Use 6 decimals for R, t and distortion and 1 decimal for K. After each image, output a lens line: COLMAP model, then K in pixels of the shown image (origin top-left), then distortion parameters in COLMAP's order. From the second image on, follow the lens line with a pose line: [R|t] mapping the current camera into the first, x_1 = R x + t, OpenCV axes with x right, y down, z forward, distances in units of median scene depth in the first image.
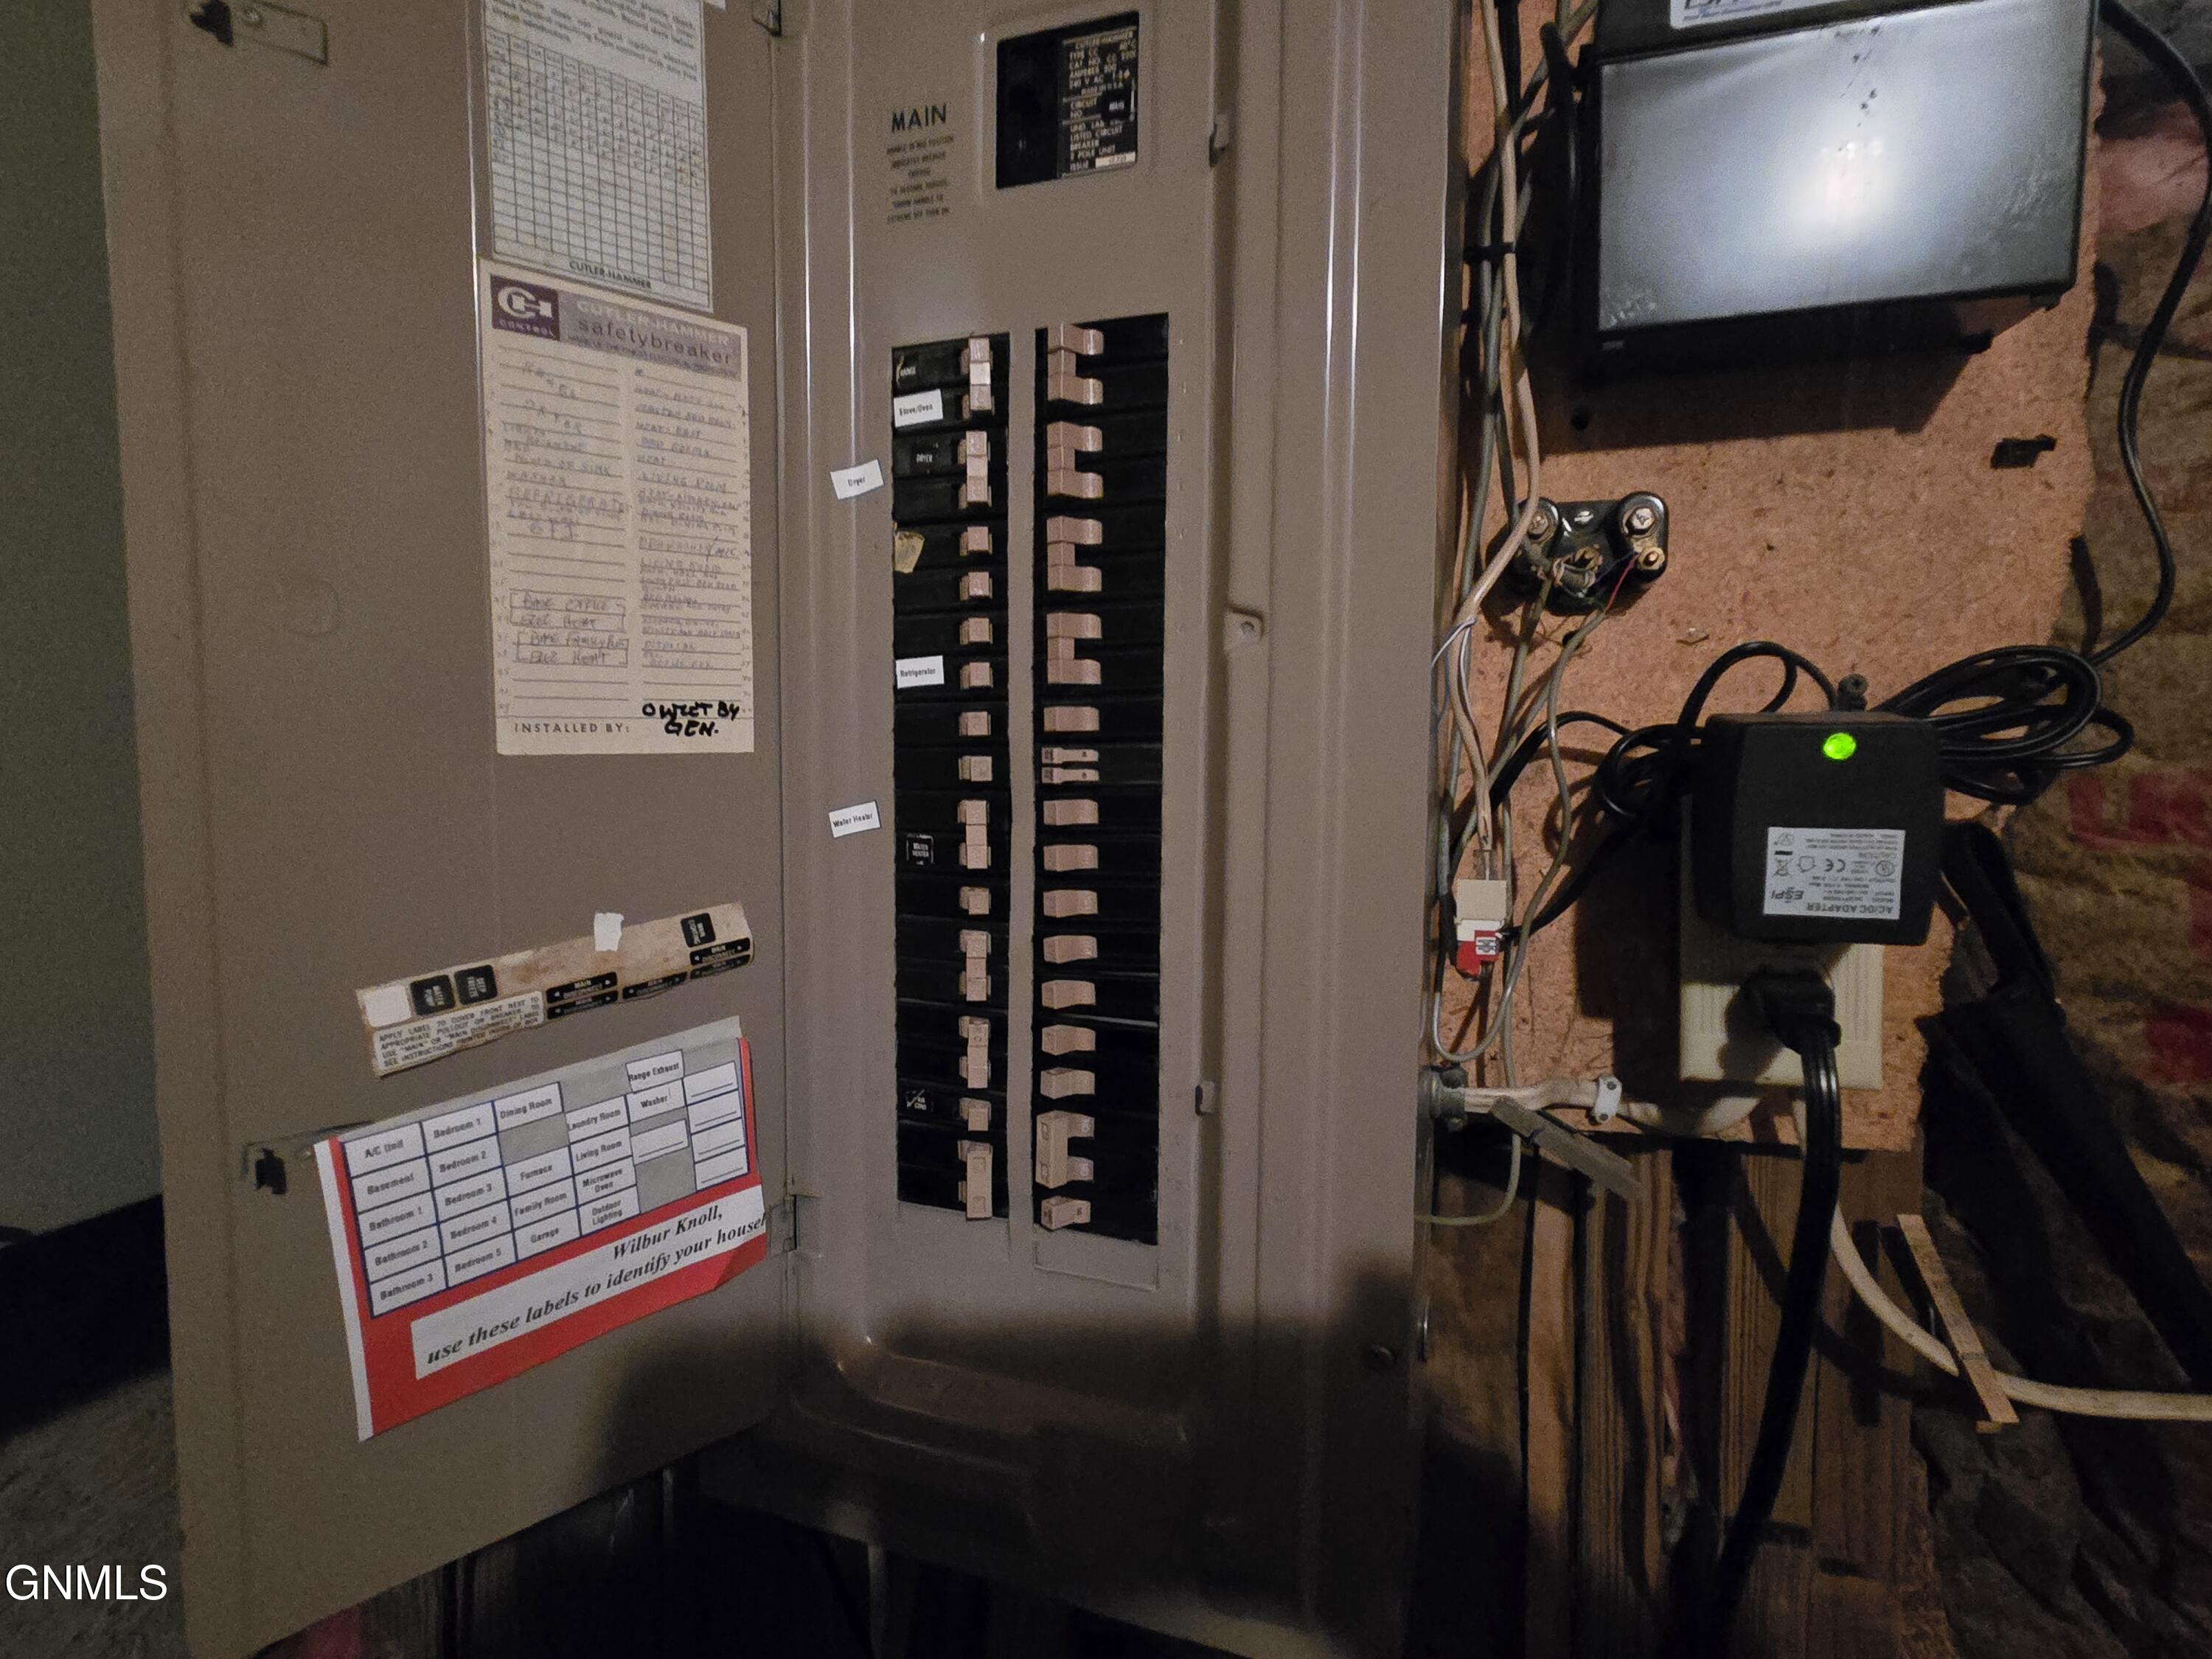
lens RADIAL K [[1140.2, 0, 1107.6], [0, 1140.2, 818.2], [0, 0, 1]] dist [0.000055, 0.002691]
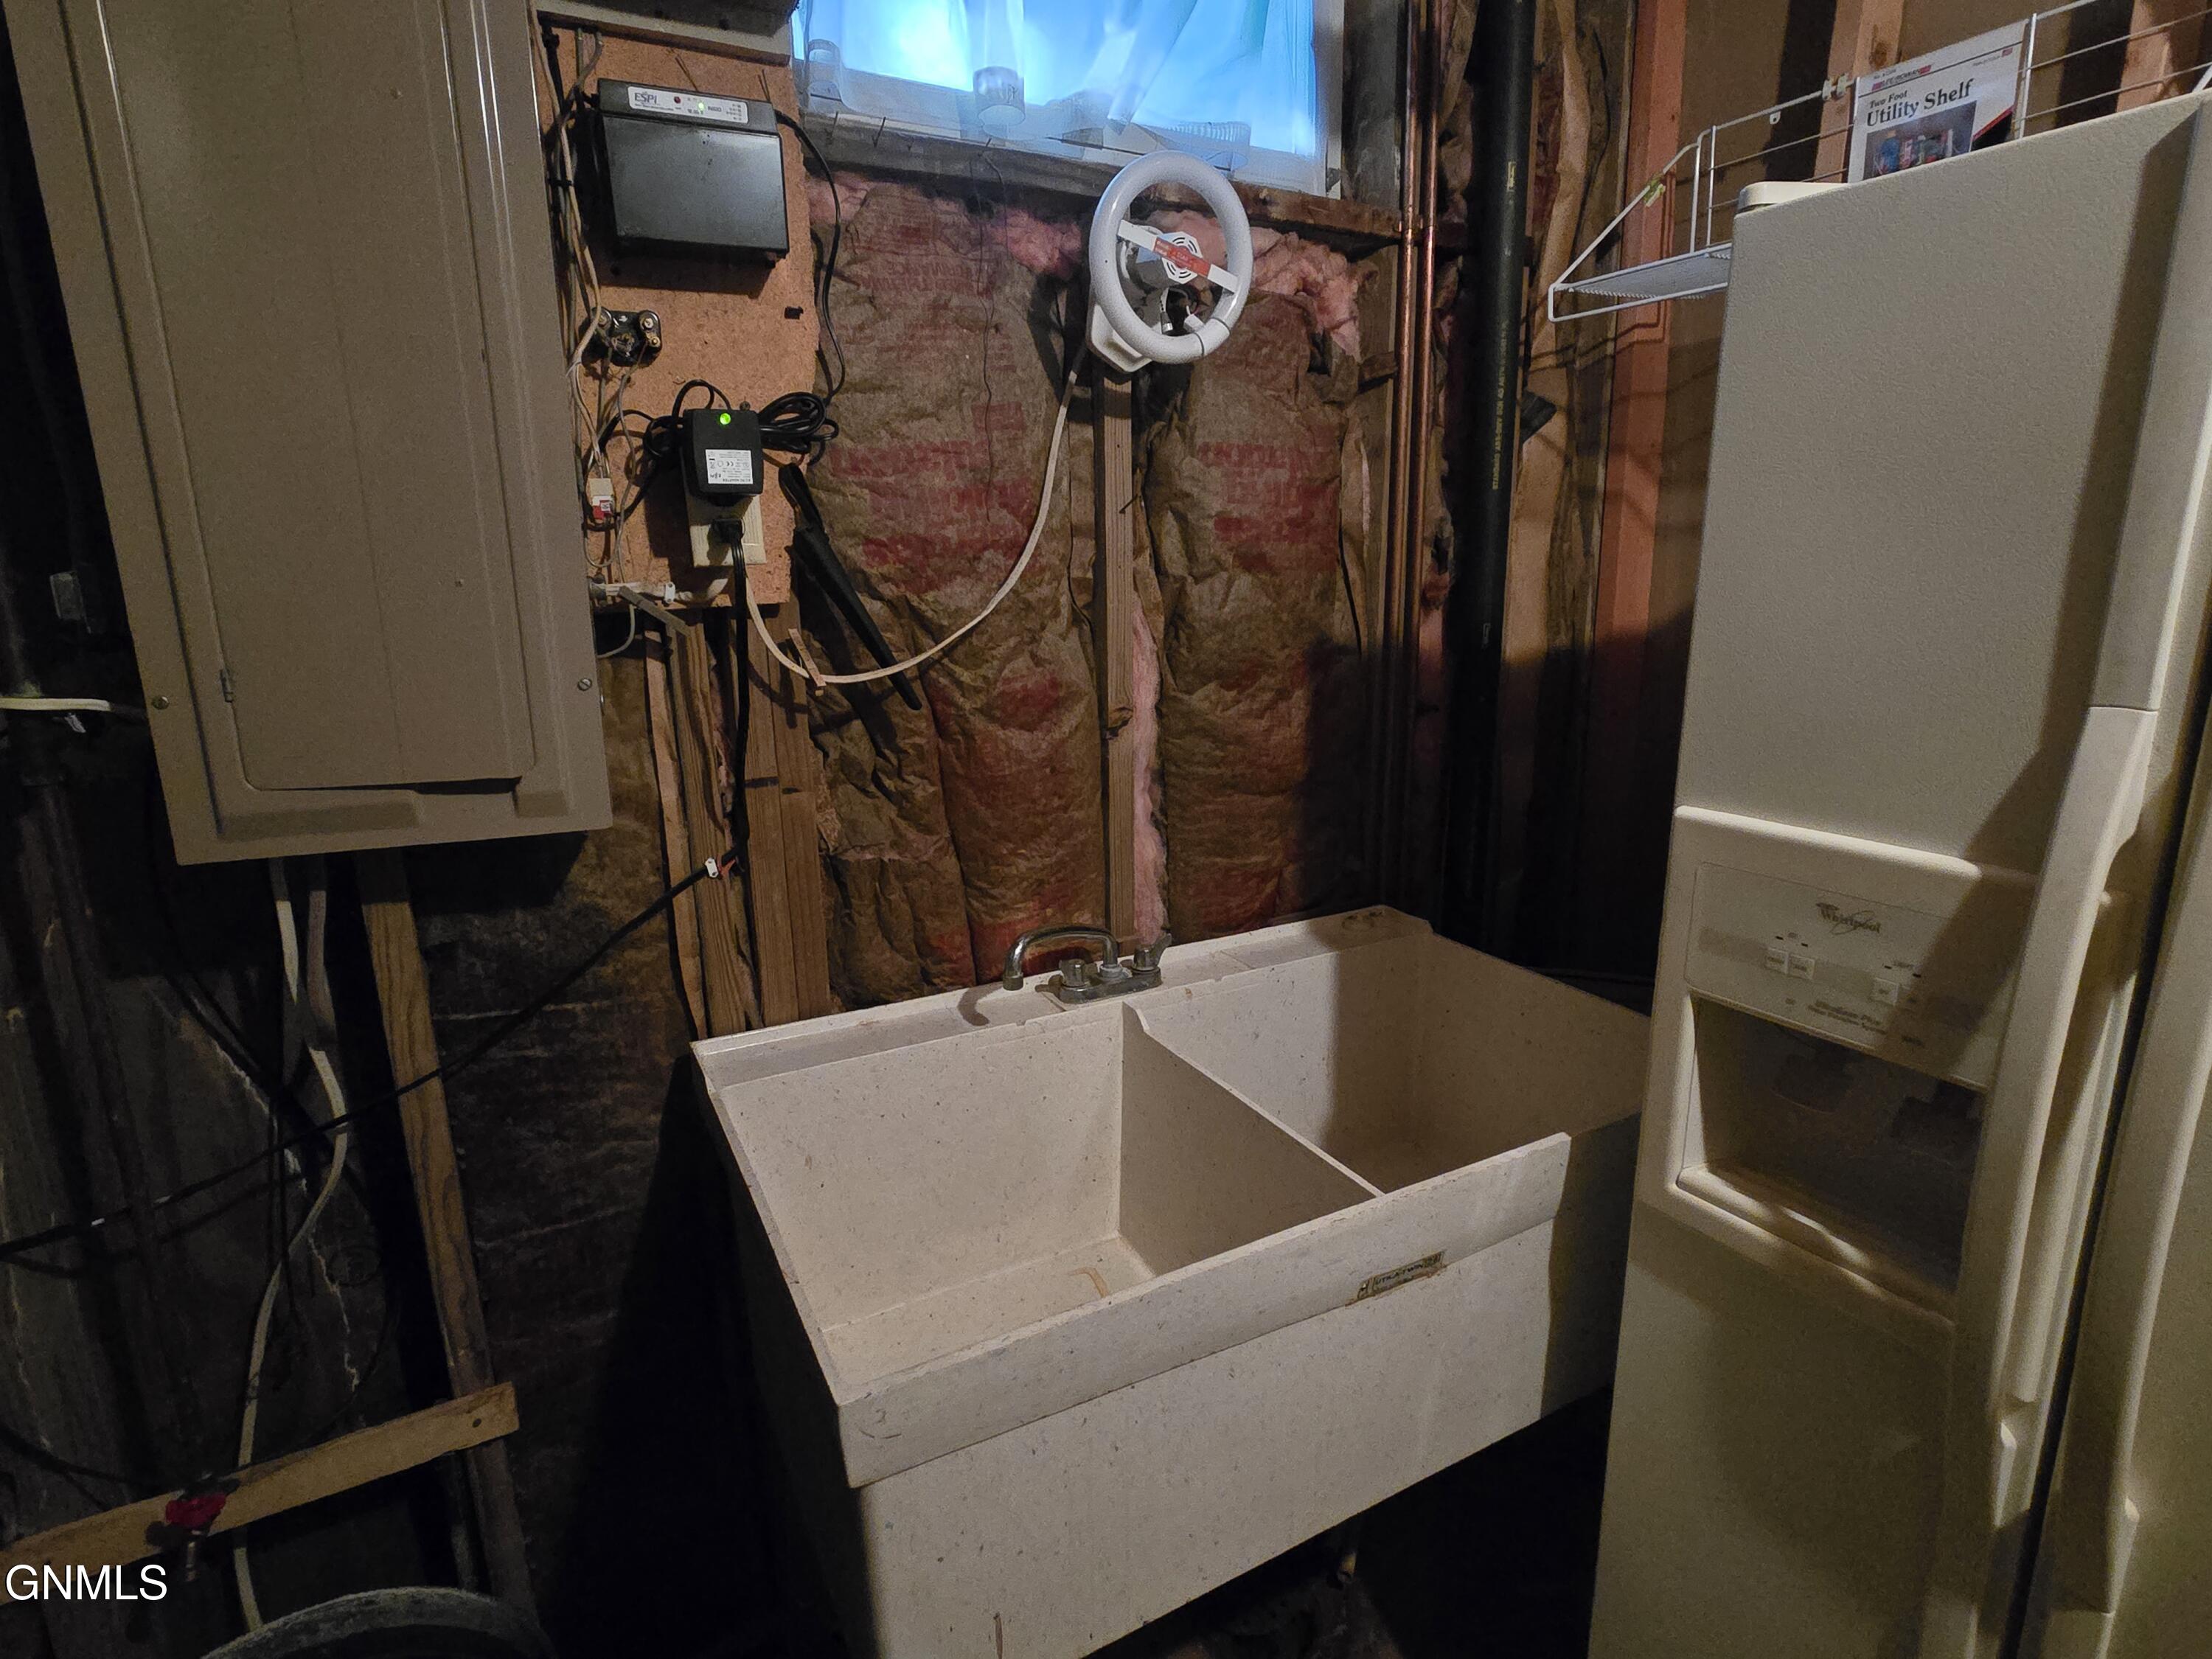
lens RADIAL K [[1140.2, 0, 1107.6], [0, 1140.2, 818.2], [0, 0, 1]] dist [0.000055, 0.002691]
pose [[0.730286, -0.171248, 0.661330, -0.530144], [0.059833, 0.980384, 0.187795, 0.328628], [-0.680517, -0.097575, 0.726207, -1.352510]]
